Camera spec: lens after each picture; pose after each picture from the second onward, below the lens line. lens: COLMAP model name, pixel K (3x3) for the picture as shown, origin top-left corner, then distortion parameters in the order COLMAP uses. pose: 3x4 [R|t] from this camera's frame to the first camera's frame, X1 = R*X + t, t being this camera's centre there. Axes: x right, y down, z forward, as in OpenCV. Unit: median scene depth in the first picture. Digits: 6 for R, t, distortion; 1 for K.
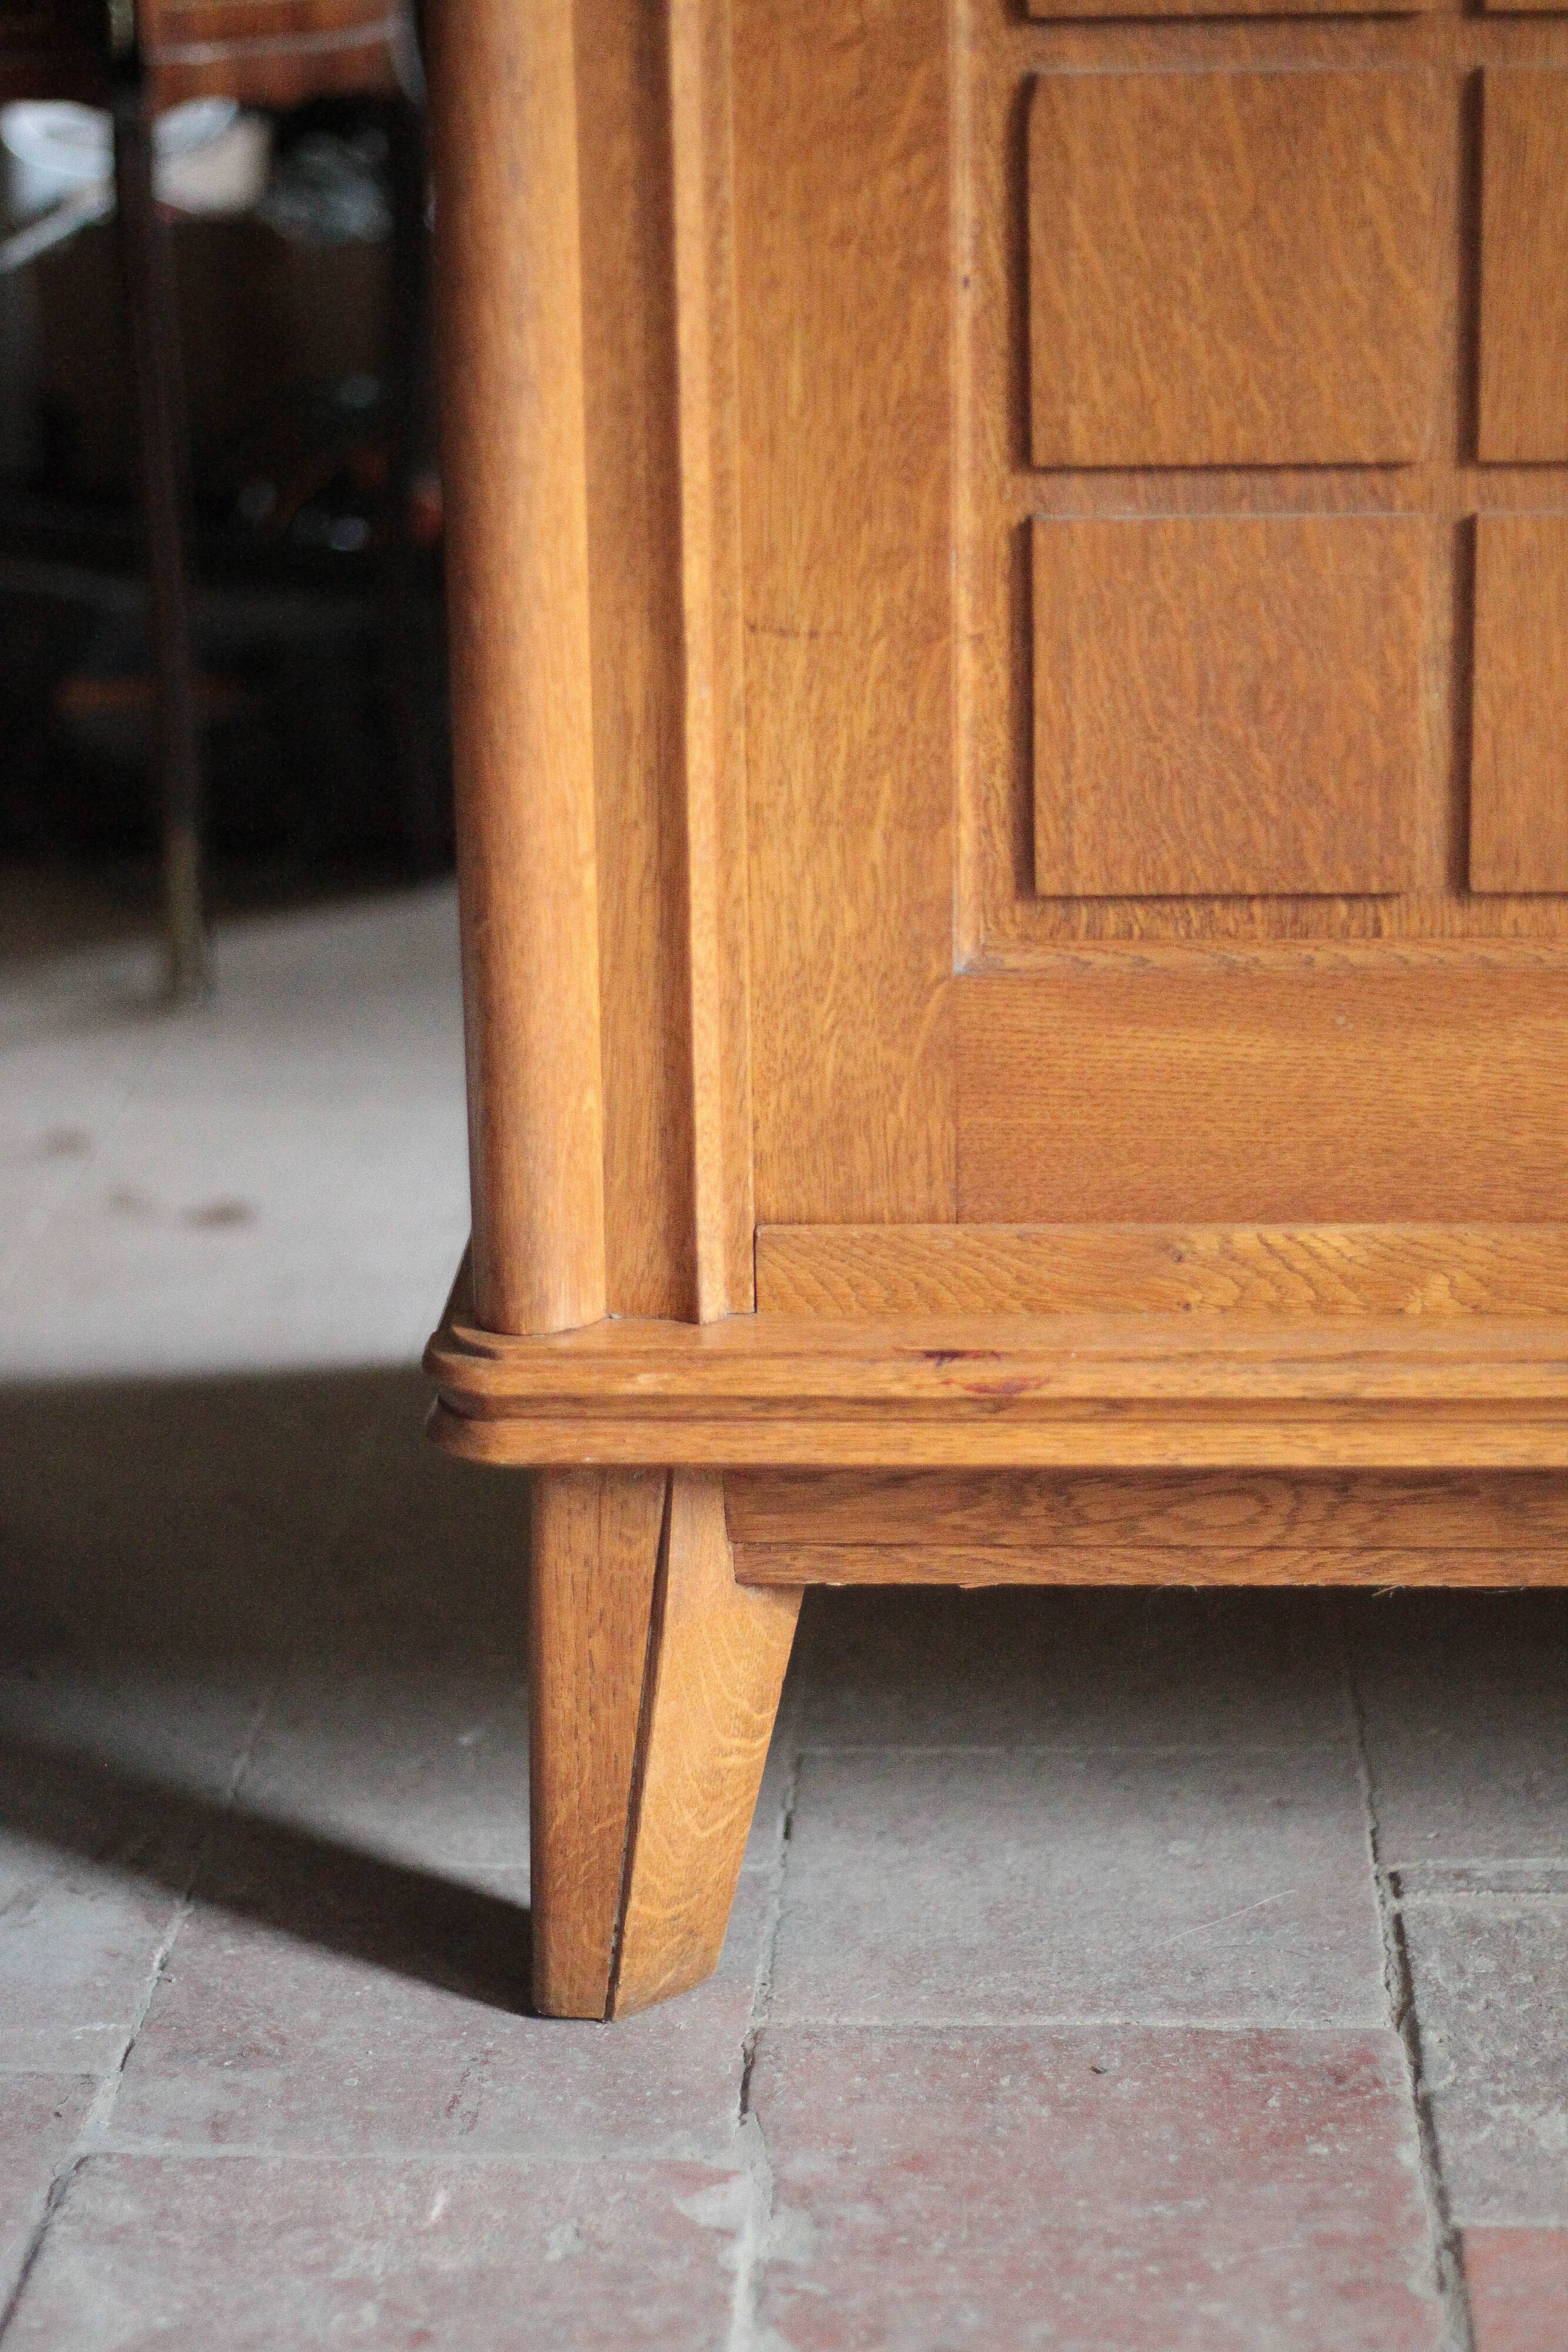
lens RADIAL K [[4576.5, 0, 787.1], [0, 4576.5, 1148.8], [0, 0, 1]] dist [-0.111681, -0.061136]
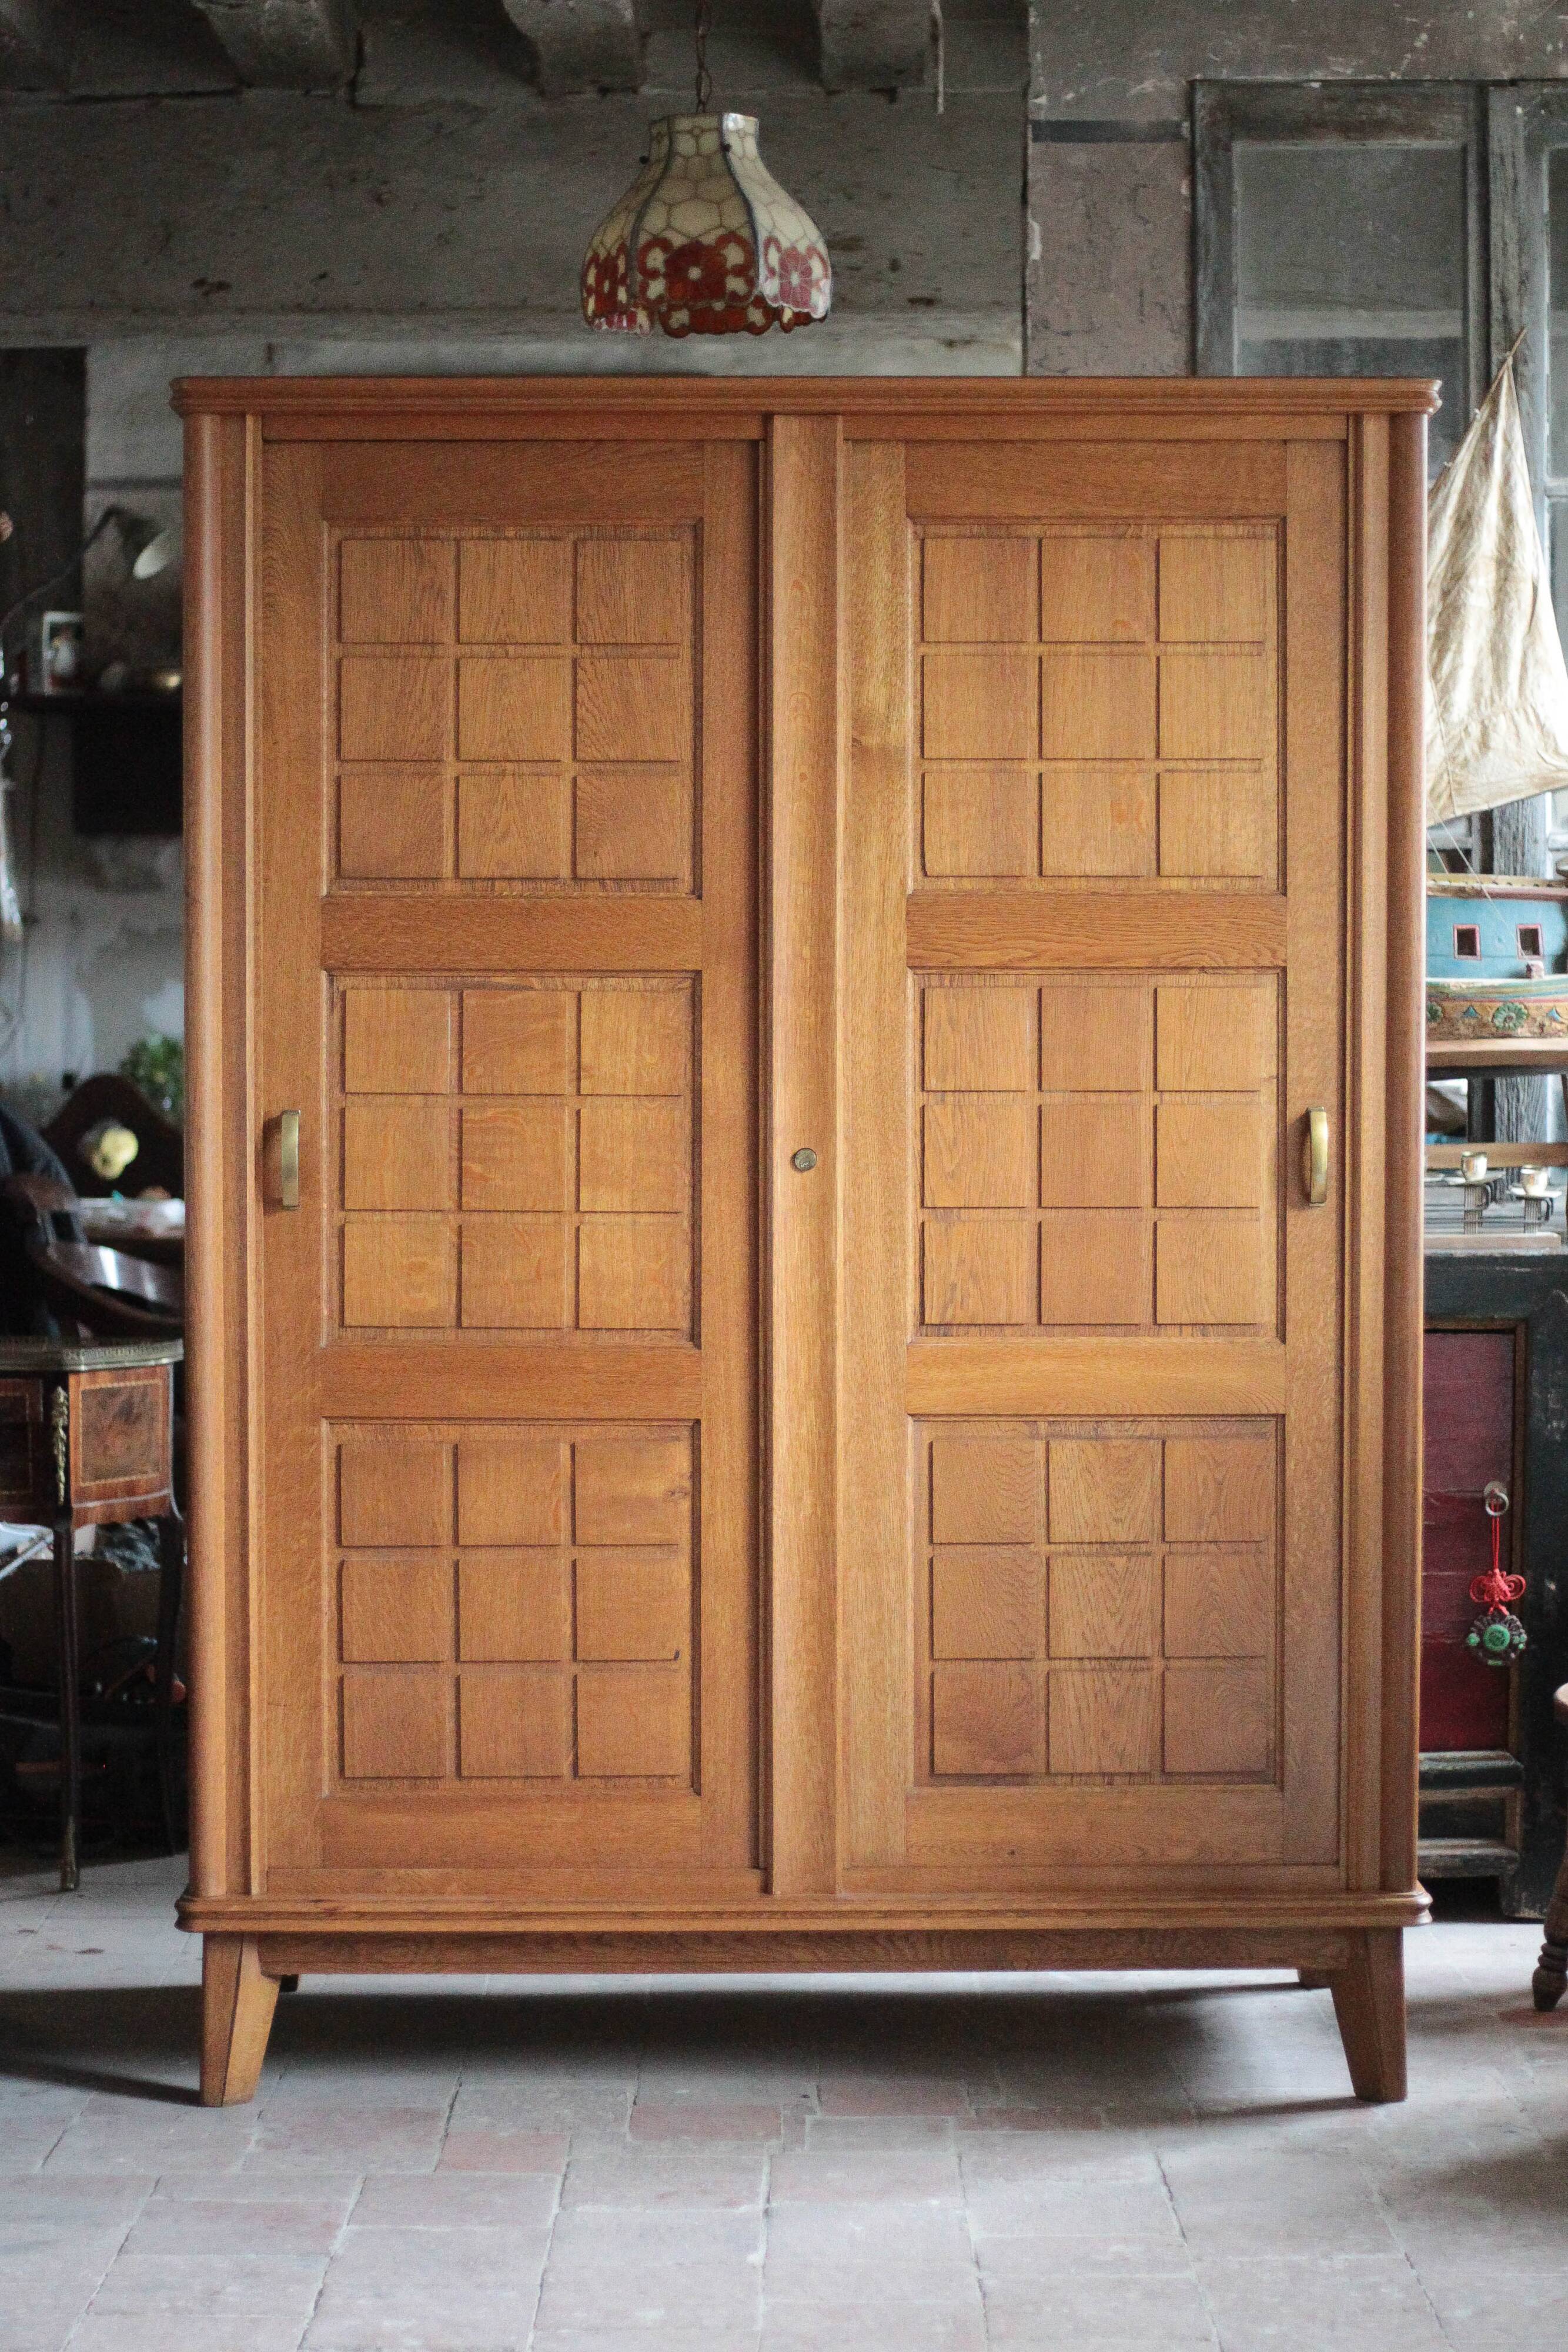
lens RADIAL K [[4576.5, 0, 787.1], [0, 4576.5, 1148.8], [0, 0, 1]] dist [-0.111681, -0.061136]
pose [[0.998199, 0.015635, 0.057909, 0.191387], [0.000575, 0.962893, -0.269883, 0.454654], [-0.059980, 0.269431, 0.961150, -2.726063]]
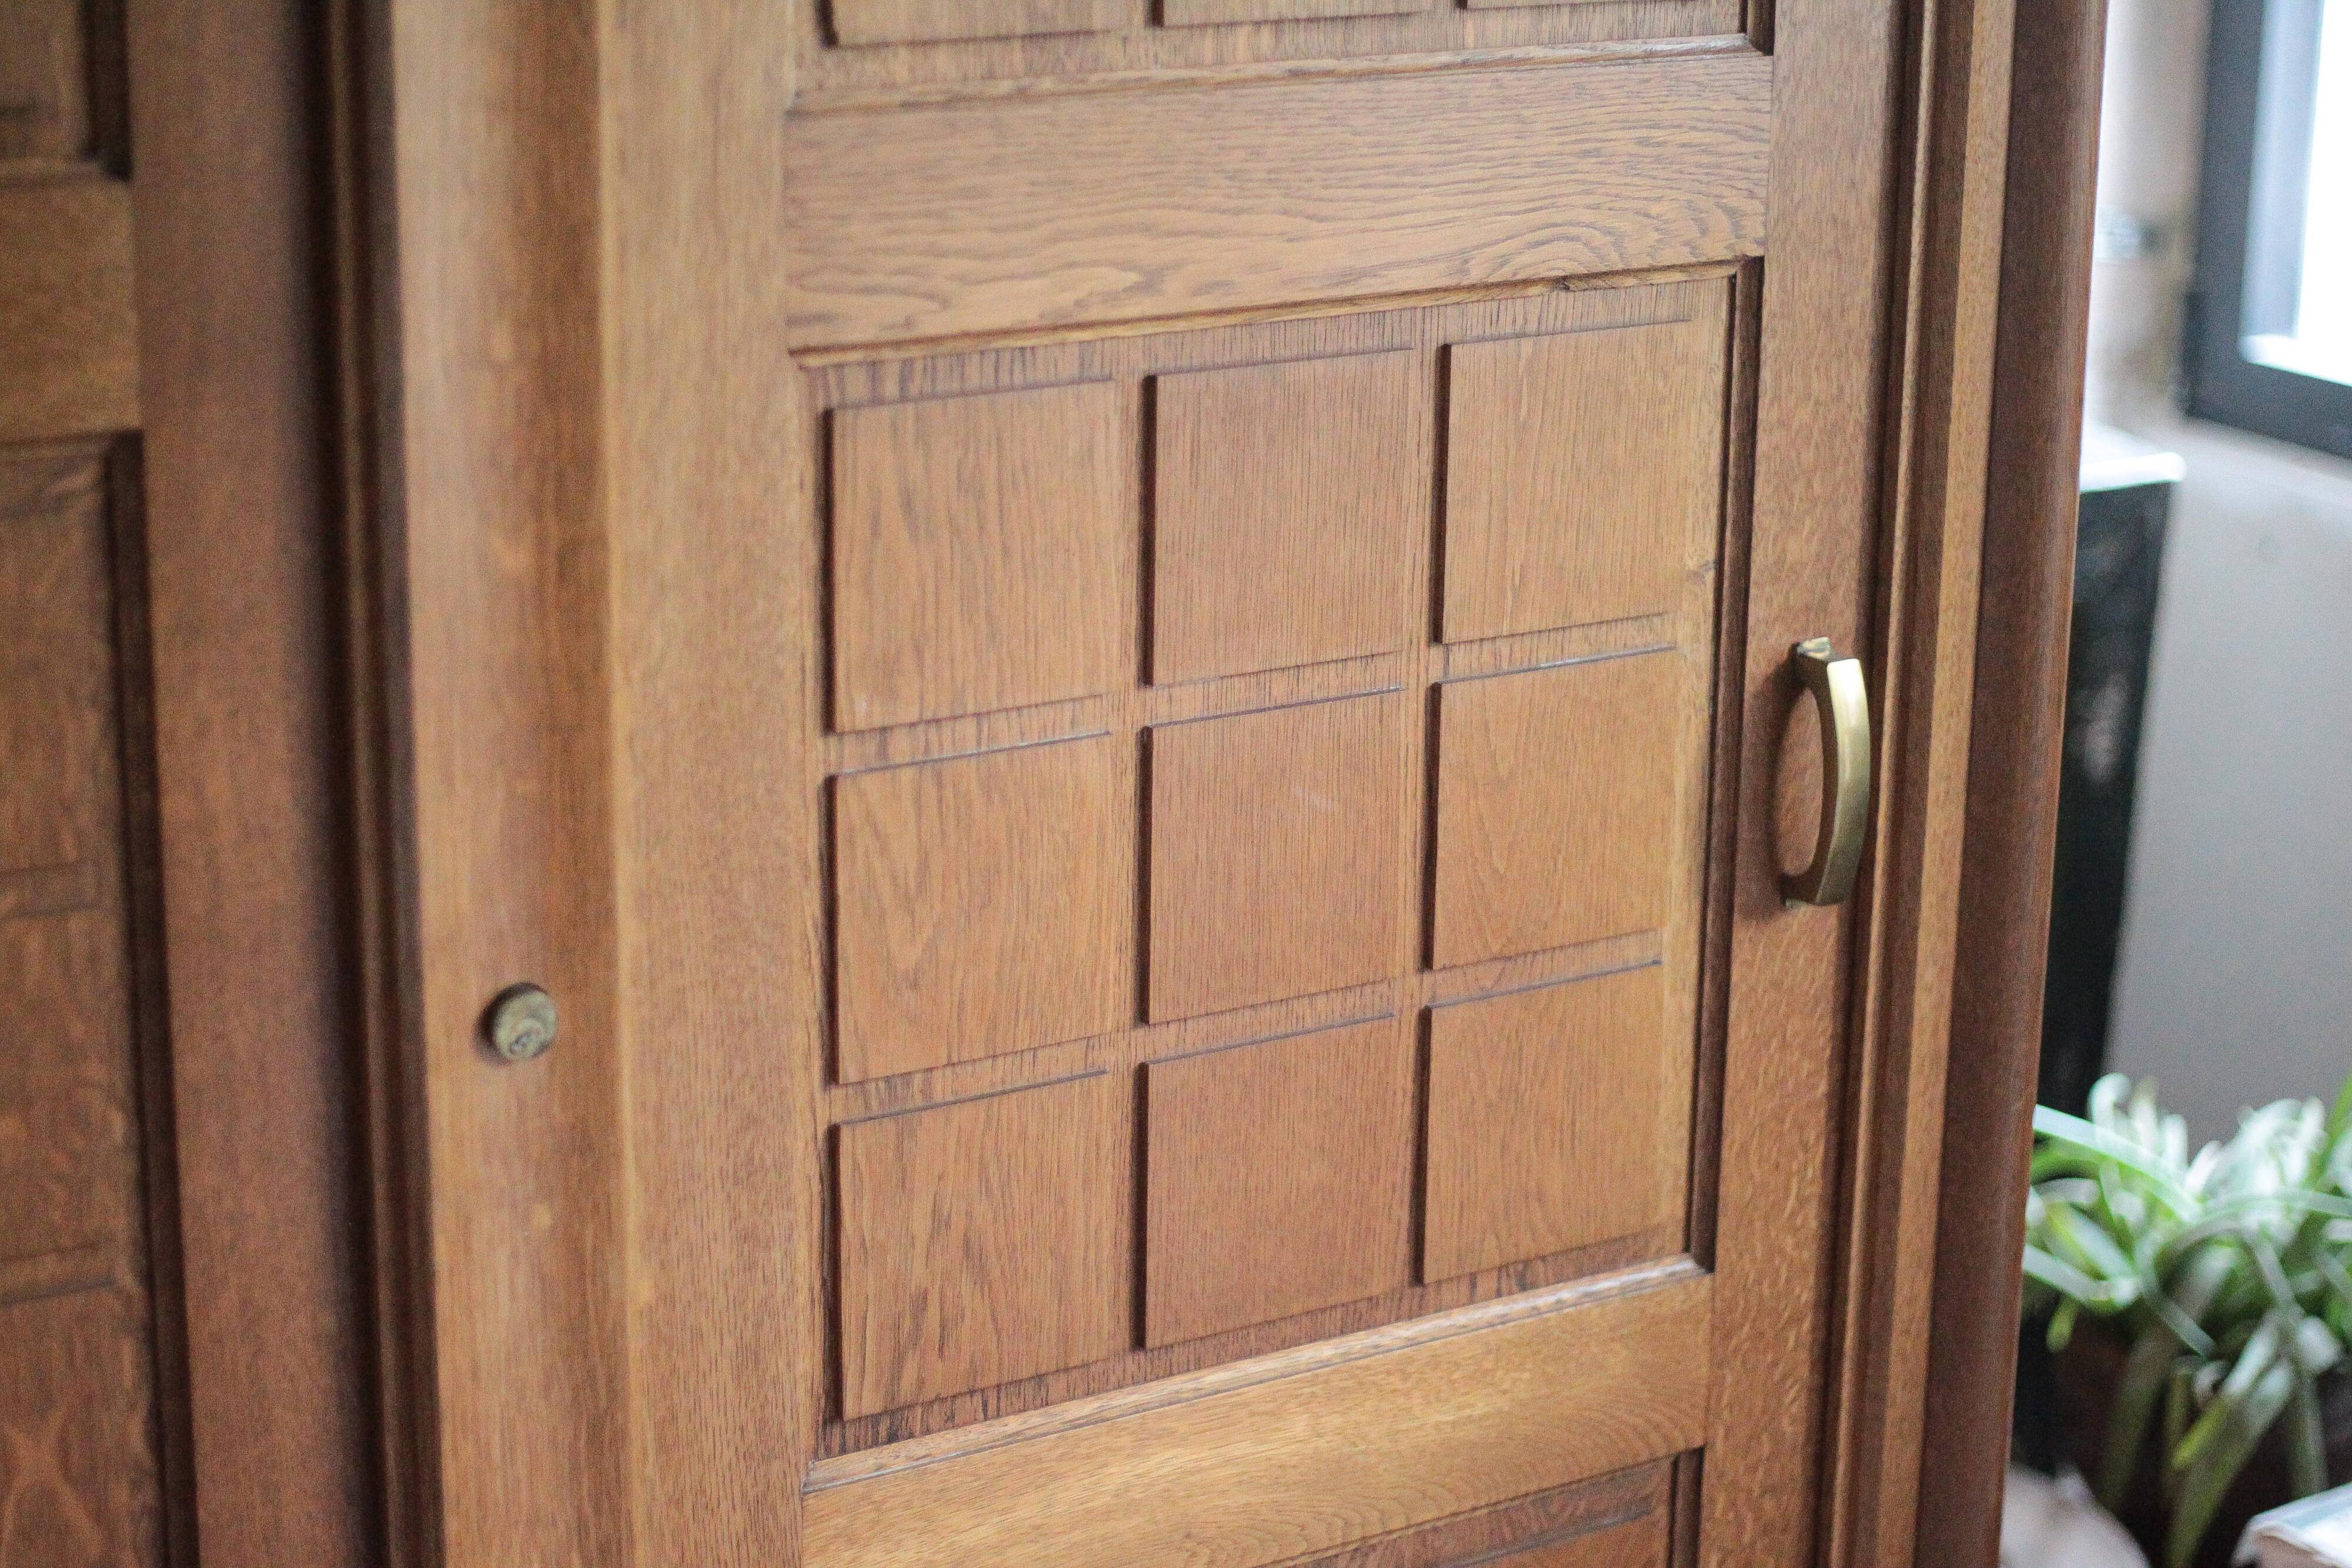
lens RADIAL K [[4576.5, 0, 1176.0], [0, 4576.5, 784.0], [0, 0, 1]] dist [-0.111681, -0.061136]
pose [[0.808677, -0.133880, 0.572816, -0.079677], [0.150795, 0.988399, 0.018126, -0.584584], [-0.568597, 0.071720, 0.819484, -0.186461]]
